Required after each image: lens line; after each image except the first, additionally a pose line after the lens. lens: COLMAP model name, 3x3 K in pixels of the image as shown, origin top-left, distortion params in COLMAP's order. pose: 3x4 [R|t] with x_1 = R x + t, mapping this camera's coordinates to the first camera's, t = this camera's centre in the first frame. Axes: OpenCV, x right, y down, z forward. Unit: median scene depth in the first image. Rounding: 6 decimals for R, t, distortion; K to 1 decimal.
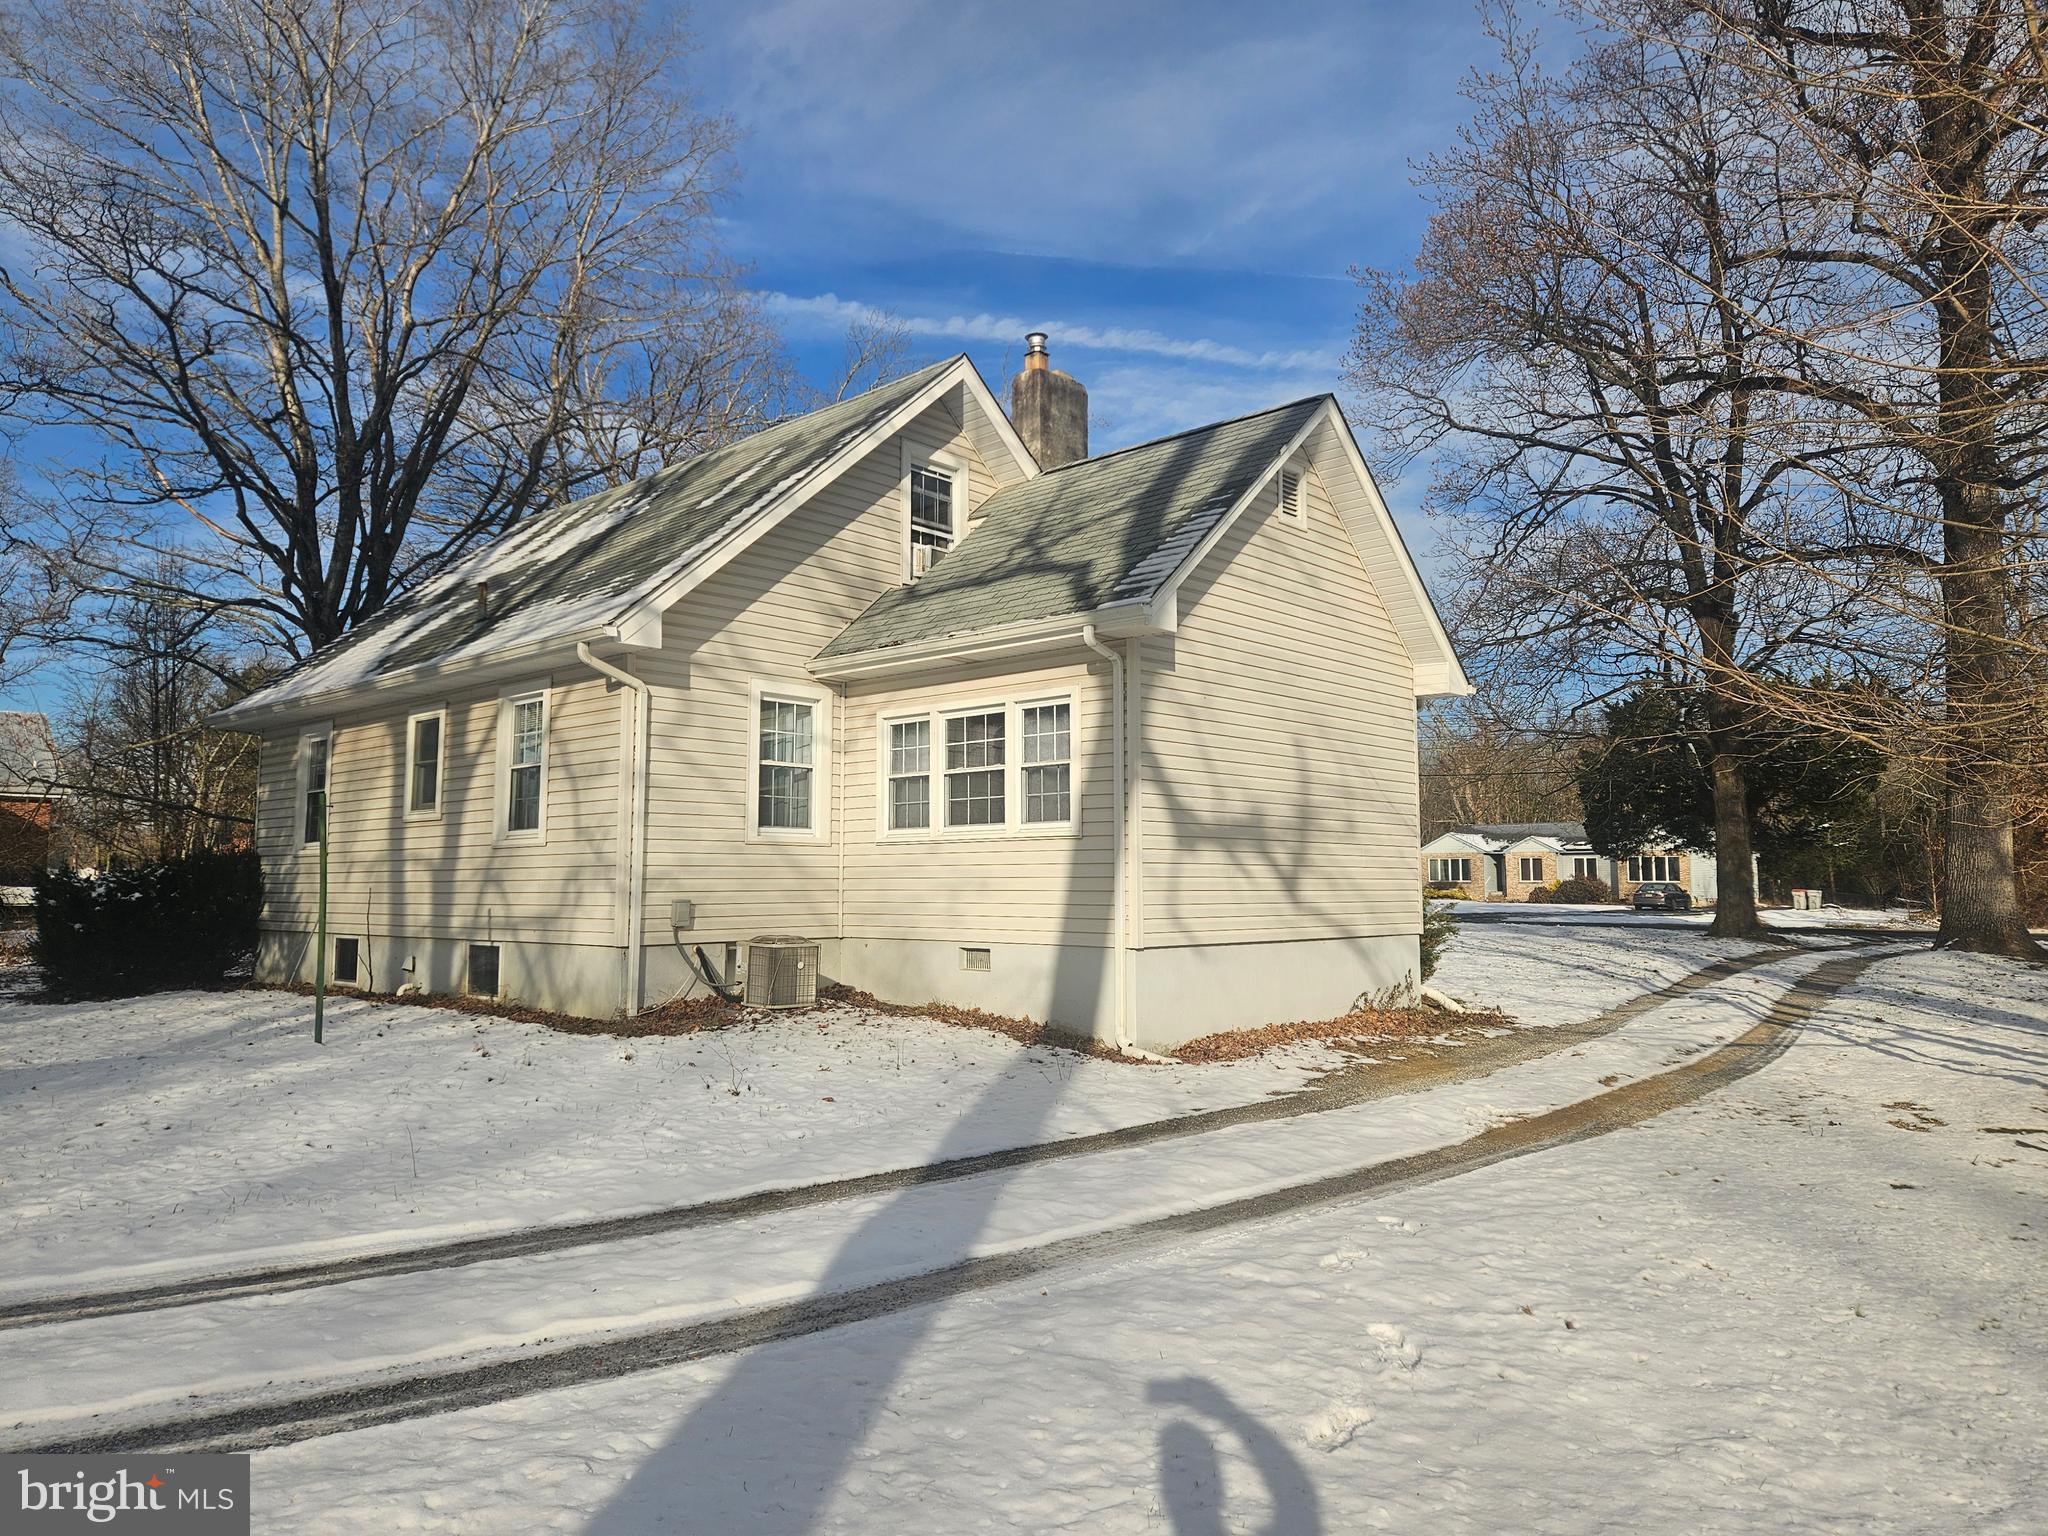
lens RADIAL K [[1362.6, 0, 1024.0], [0, 1362.6, 768.0], [0, 0, 1]] dist [0.074447, -0.000225]
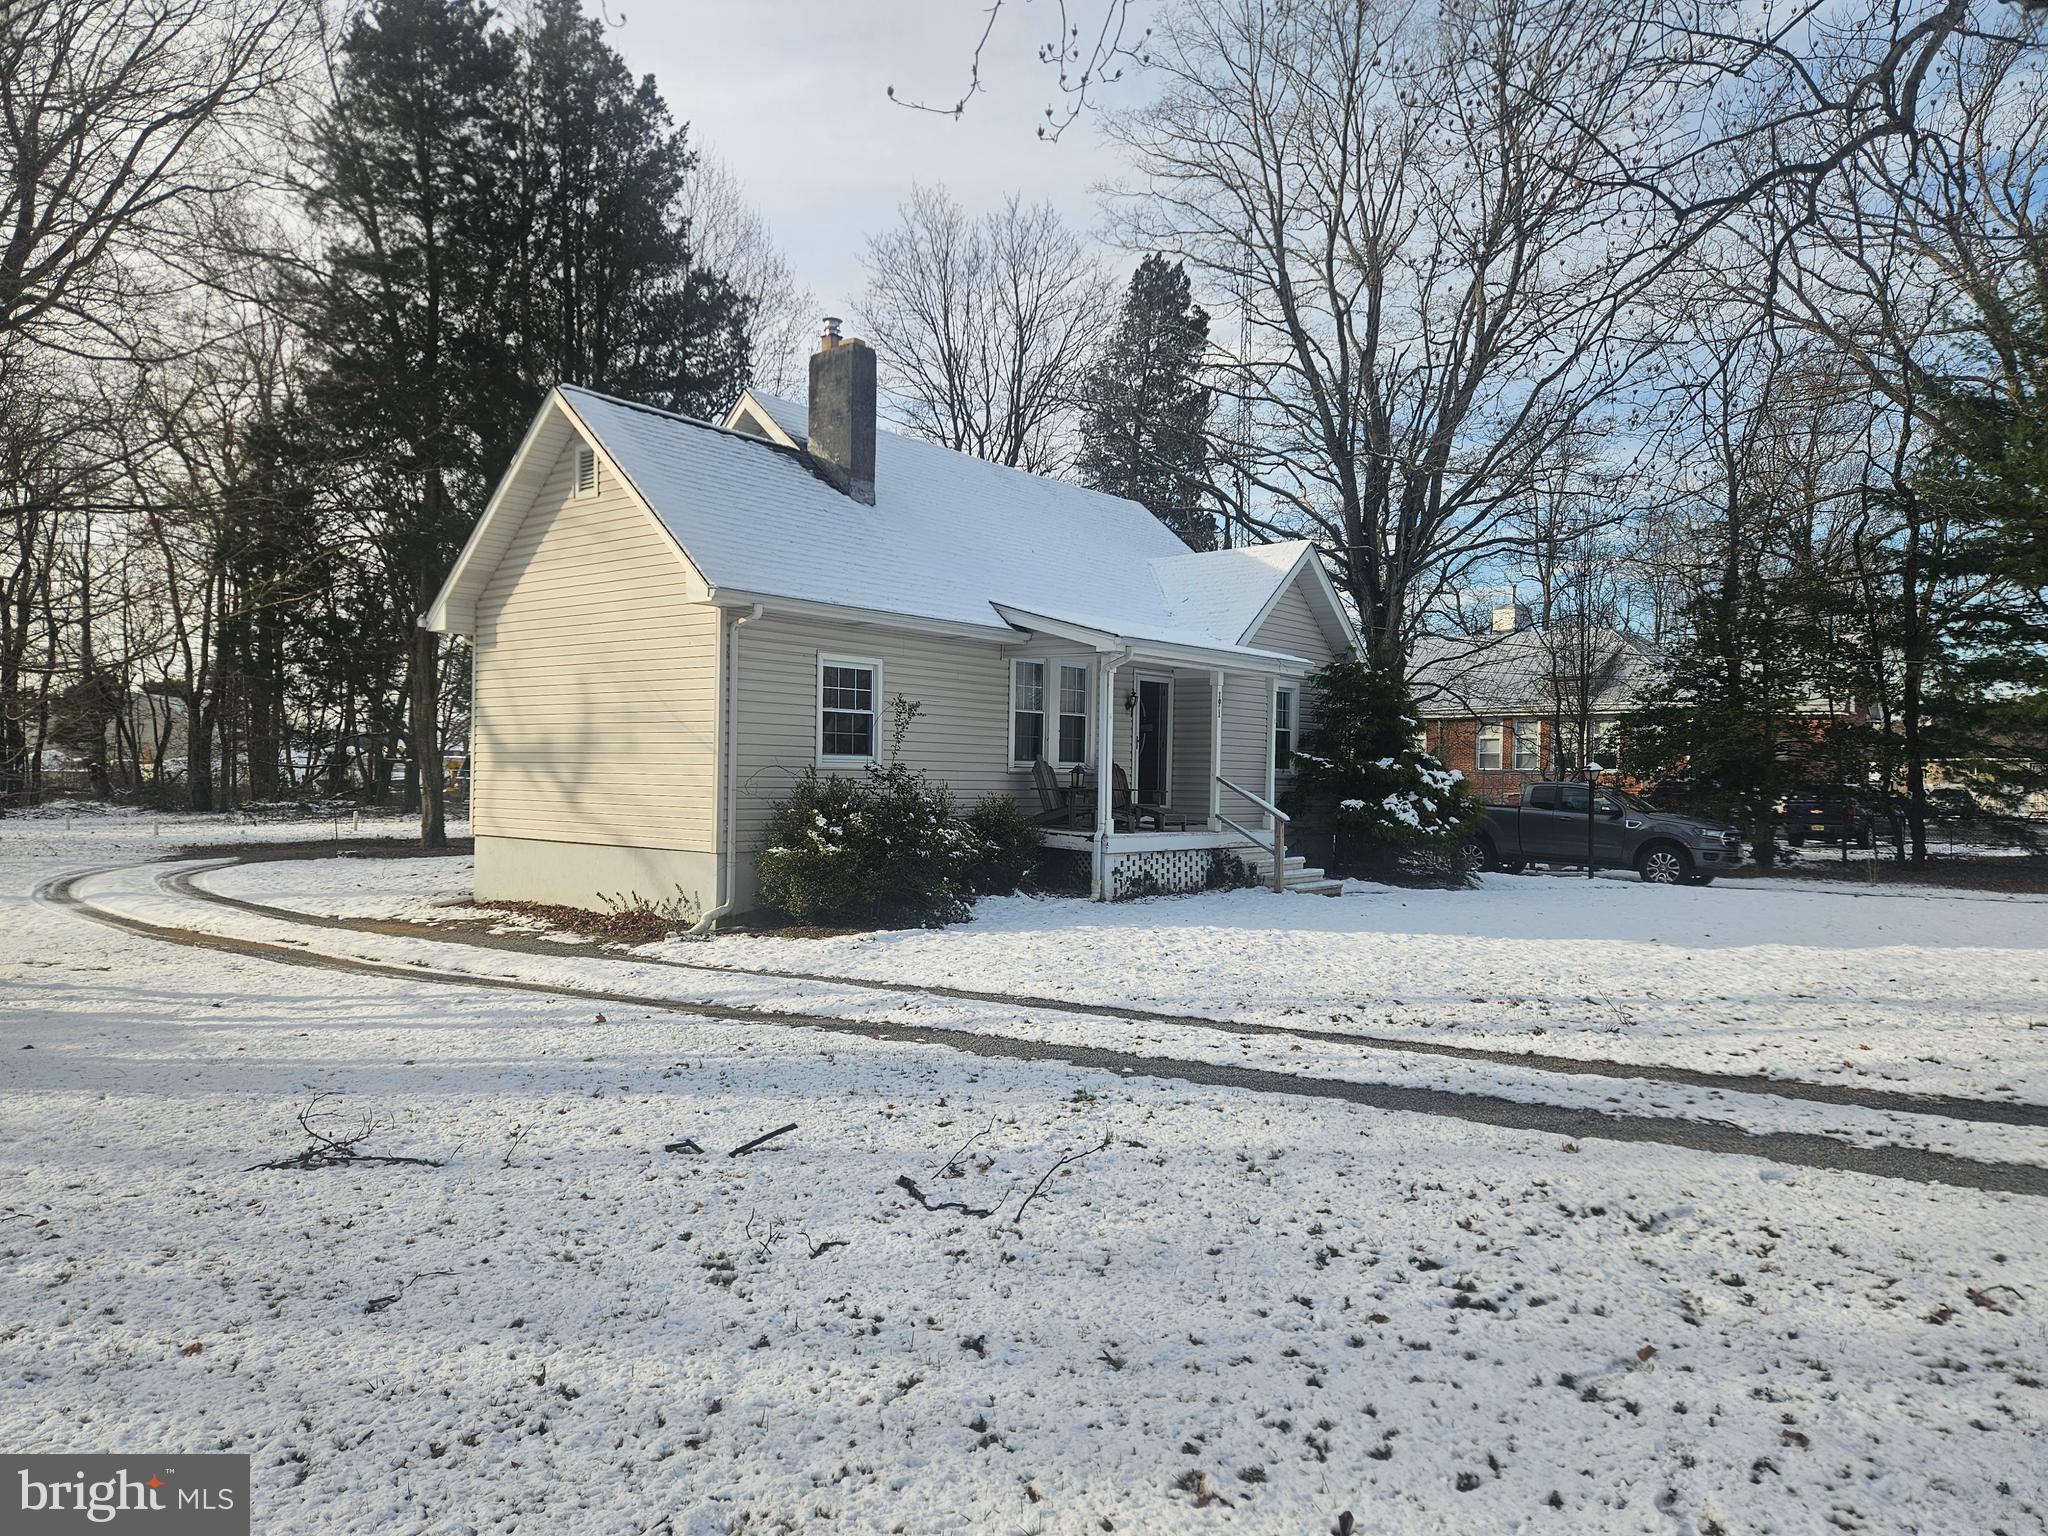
lens RADIAL K [[1362.6, 0, 1024.0], [0, 1362.6, 768.0], [0, 0, 1]] dist [0.074447, -0.000225]
pose [[0.098063, -0.011378, -0.995115, 1.469757], [0.070468, 0.997504, -0.004461, 0.092478], [0.992682, -0.069686, 0.098620, 1.275486]]
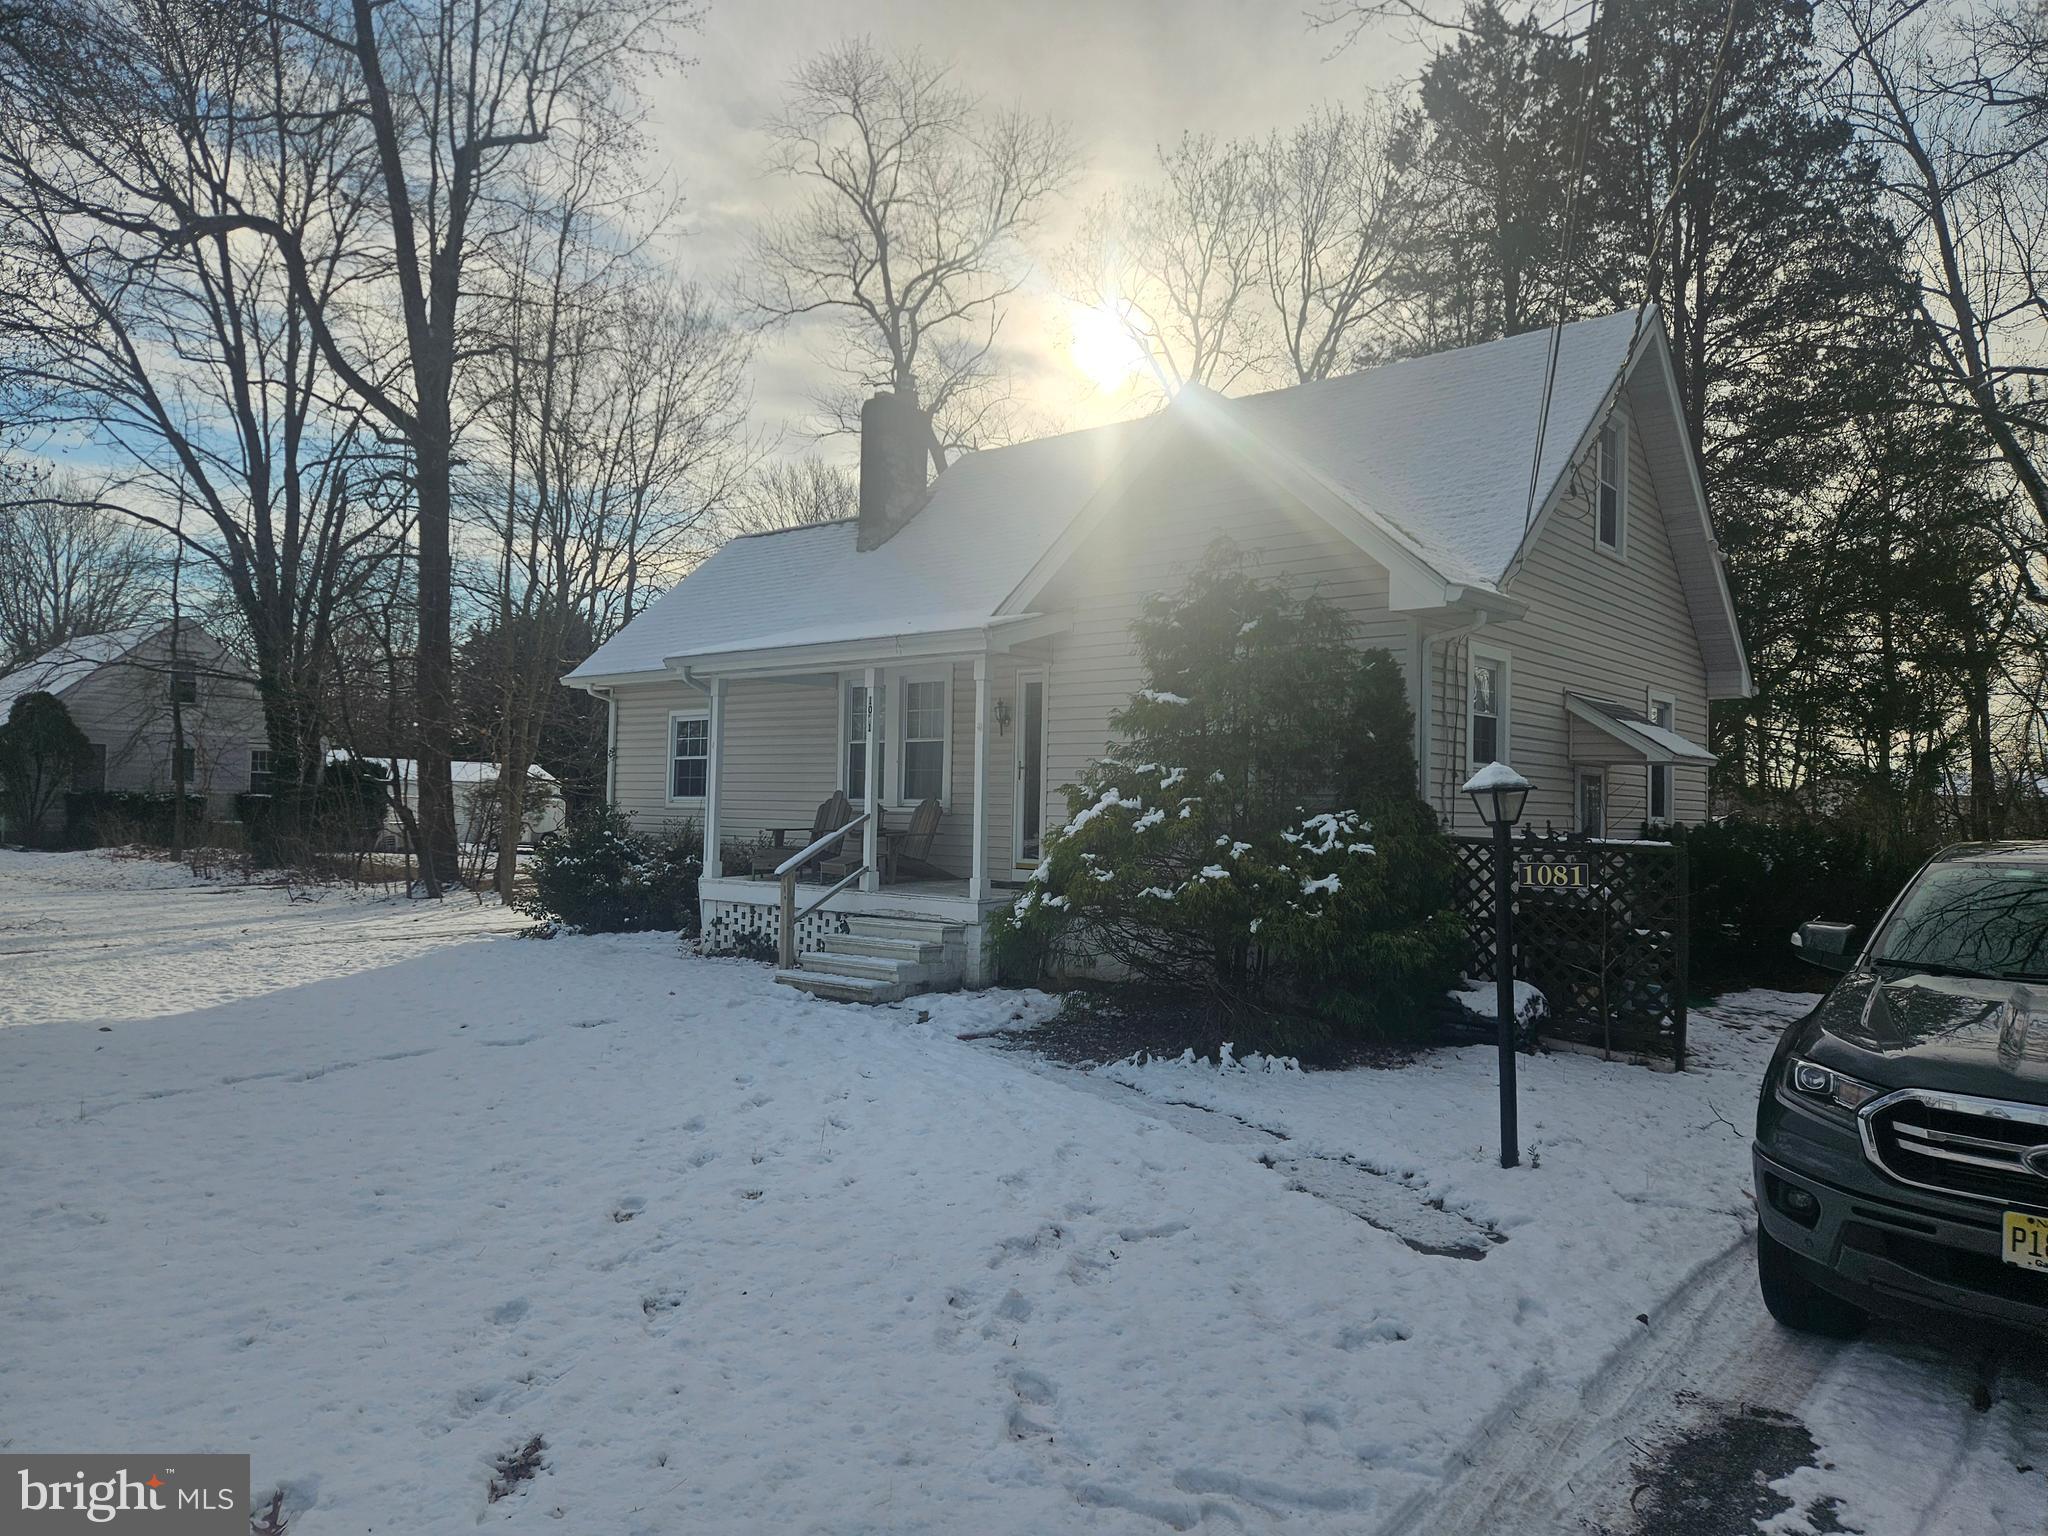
lens RADIAL K [[1362.6, 0, 1024.0], [0, 1362.6, 768.0], [0, 0, 1]] dist [0.074447, -0.000225]
pose [[-0.996551, -0.028467, -0.077951, -0.478509], [-0.018976, 0.992606, -0.119885, 0.231920], [0.080788, -0.117992, -0.989723, 3.116919]]
